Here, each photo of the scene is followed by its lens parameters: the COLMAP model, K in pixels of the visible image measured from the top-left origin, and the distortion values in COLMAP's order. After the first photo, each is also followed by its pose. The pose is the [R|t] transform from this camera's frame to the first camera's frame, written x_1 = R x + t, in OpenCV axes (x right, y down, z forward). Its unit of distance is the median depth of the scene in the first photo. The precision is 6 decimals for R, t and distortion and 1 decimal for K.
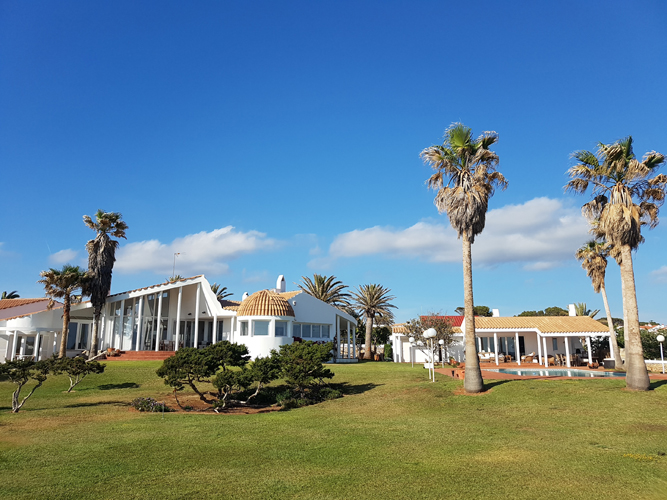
lens RADIAL K [[532.7, 0, 333.5], [0, 532.7, 250.0], [0, 0, 1]] dist [-0.032939, 0.007187]
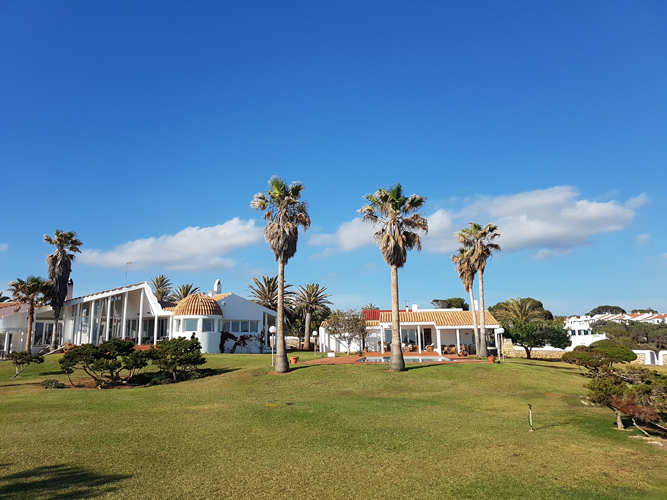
lens RADIAL K [[532.7, 0, 333.5], [0, 532.7, 250.0], [0, 0, 1]] dist [-0.032939, 0.007187]
pose [[0.999473, -0.018416, -0.026718, 0.219242], [0.018848, 0.999694, 0.016023, -0.036408], [0.026415, -0.016519, 0.999515, -0.188878]]
